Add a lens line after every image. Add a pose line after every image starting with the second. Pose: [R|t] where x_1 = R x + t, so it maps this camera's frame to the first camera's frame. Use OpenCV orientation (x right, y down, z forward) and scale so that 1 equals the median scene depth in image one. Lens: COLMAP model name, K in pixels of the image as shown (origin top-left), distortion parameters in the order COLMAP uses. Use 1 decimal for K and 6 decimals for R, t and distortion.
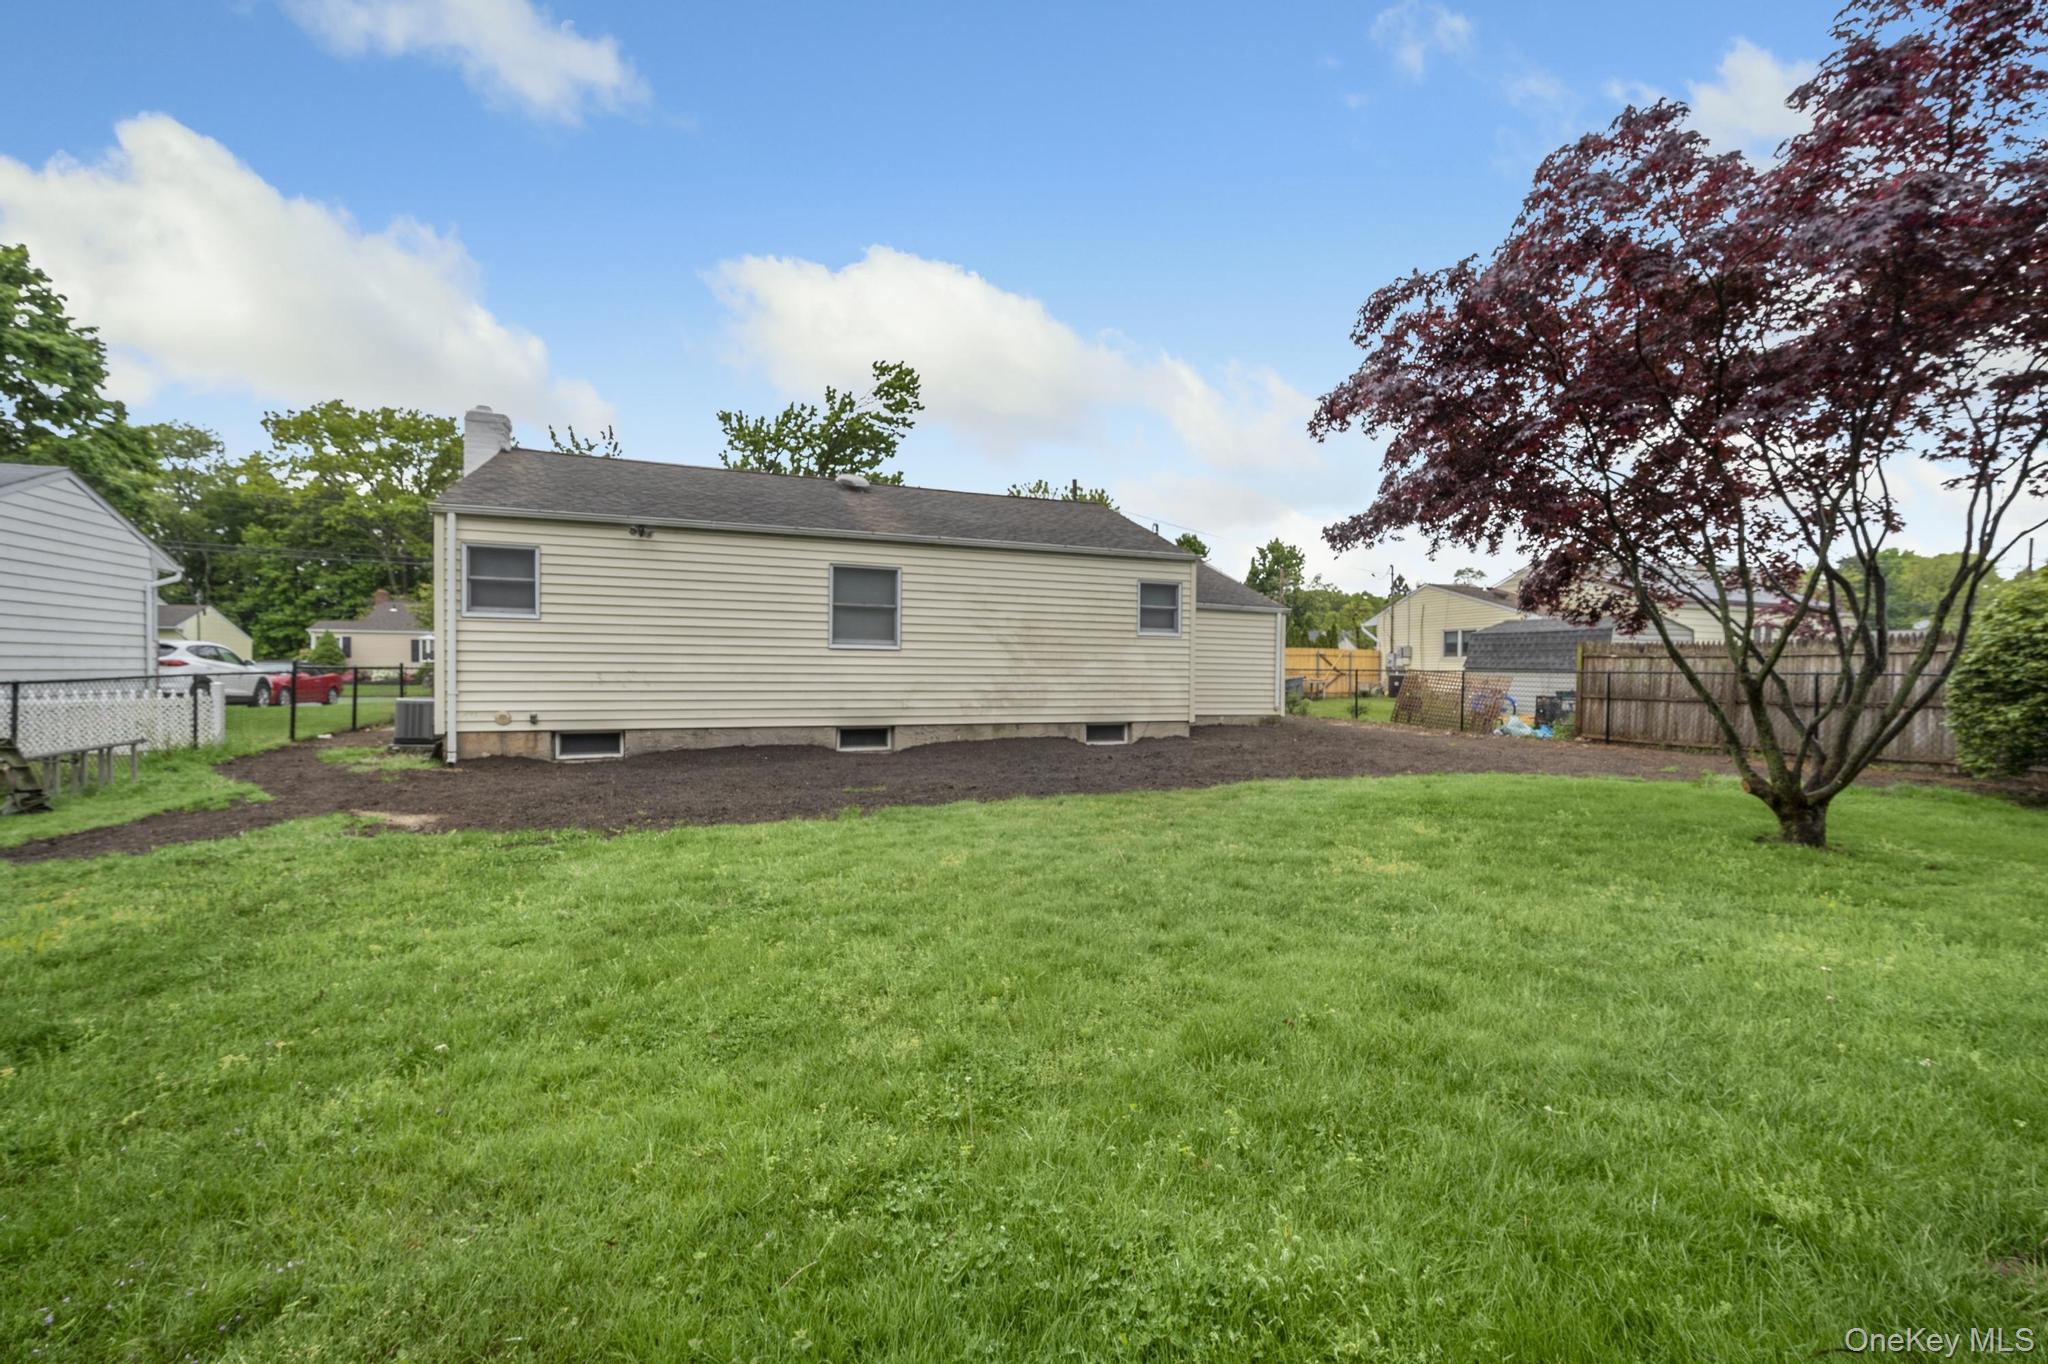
lens RADIAL K [[808.8, 0, 1026.7], [0, 808.8, 679.4], [0, 0, 1]] dist [-0.000833, 0.000065]
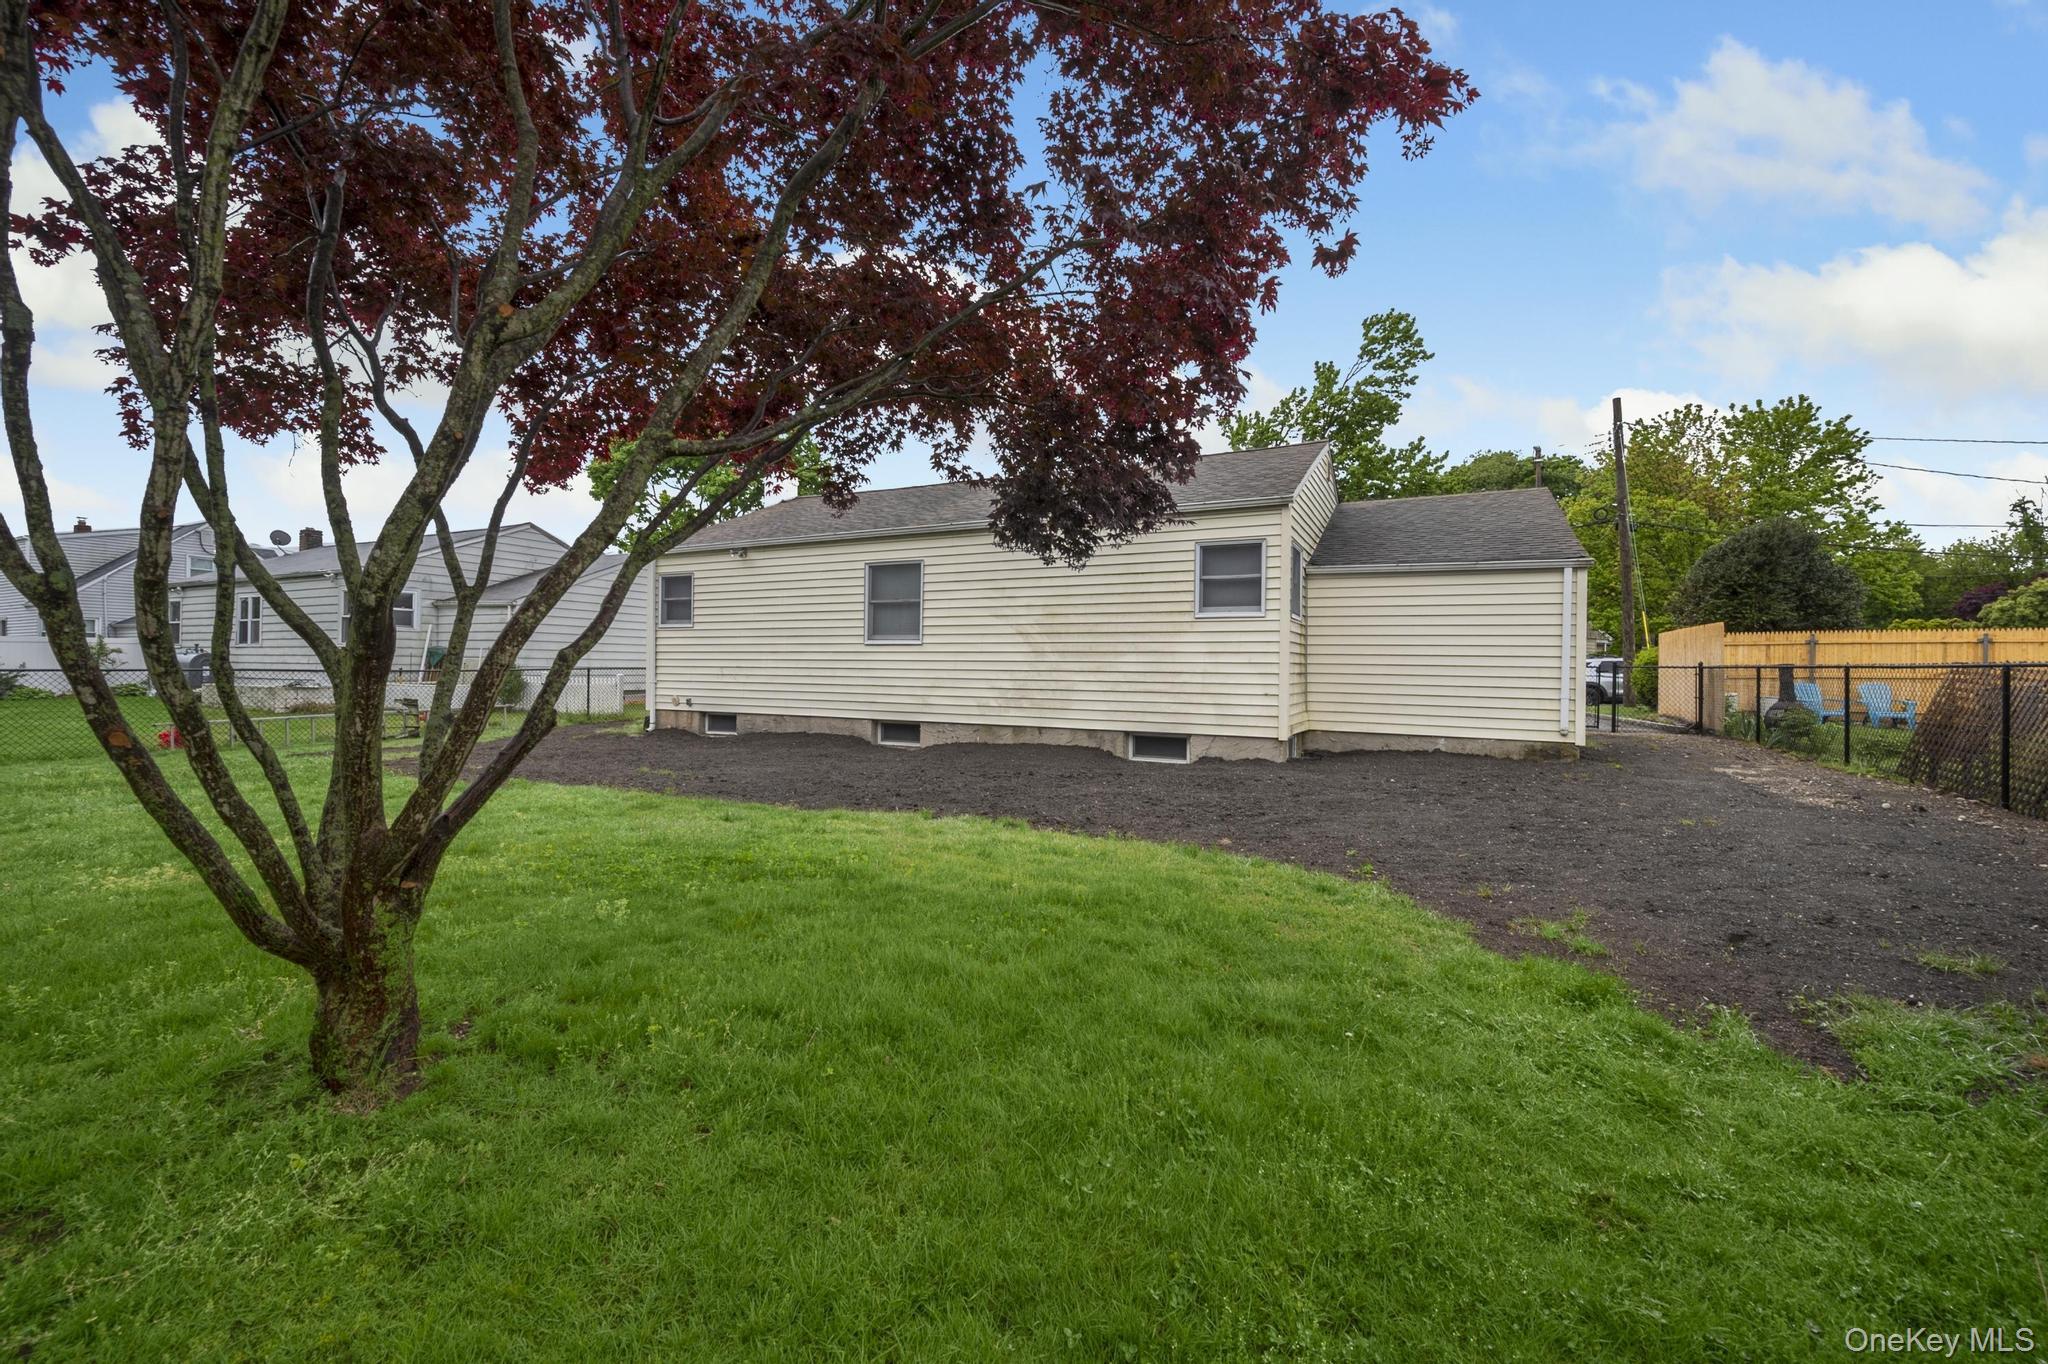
lens RADIAL K [[808.8, 0, 1026.7], [0, 808.8, 679.4], [0, 0, 1]] dist [-0.000833, 0.000065]
pose [[0.676774, 0.007559, -0.736152, 0.626129], [-0.012059, 0.999927, -0.000819, 0.004789], [0.736092, 0.009432, 0.676816, 0.420951]]
